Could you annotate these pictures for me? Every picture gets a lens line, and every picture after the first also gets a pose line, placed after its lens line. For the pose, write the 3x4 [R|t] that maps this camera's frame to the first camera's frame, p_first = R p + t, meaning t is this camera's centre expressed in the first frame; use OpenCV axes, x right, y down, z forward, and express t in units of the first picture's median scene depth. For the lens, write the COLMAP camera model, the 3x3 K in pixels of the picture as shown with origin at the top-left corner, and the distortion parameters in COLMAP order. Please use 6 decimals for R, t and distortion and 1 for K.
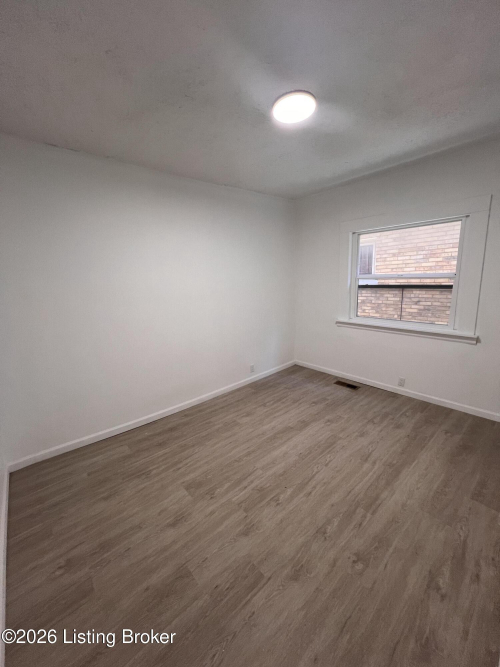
lens RADIAL K [[269.7, 0, 251.4], [0, 269.7, 333.4], [0, 0, 1]] dist [-0.007650, 0.000960]
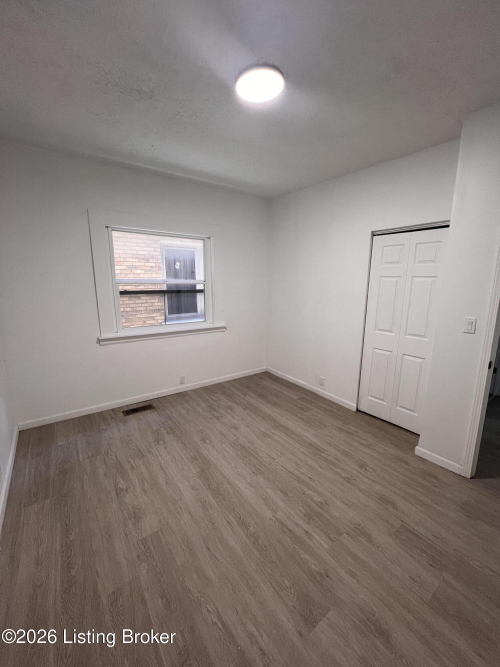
lens RADIAL K [[269.7, 0, 250.8], [0, 269.7, 331.2], [0, 0, 1]] dist [-0.007650, 0.000960]
pose [[0.085035, -0.150119, 0.985004, -0.545579], [0.195246, 0.971930, 0.131270, -0.117032], [-0.977061, 0.181156, 0.111958, 0.701104]]
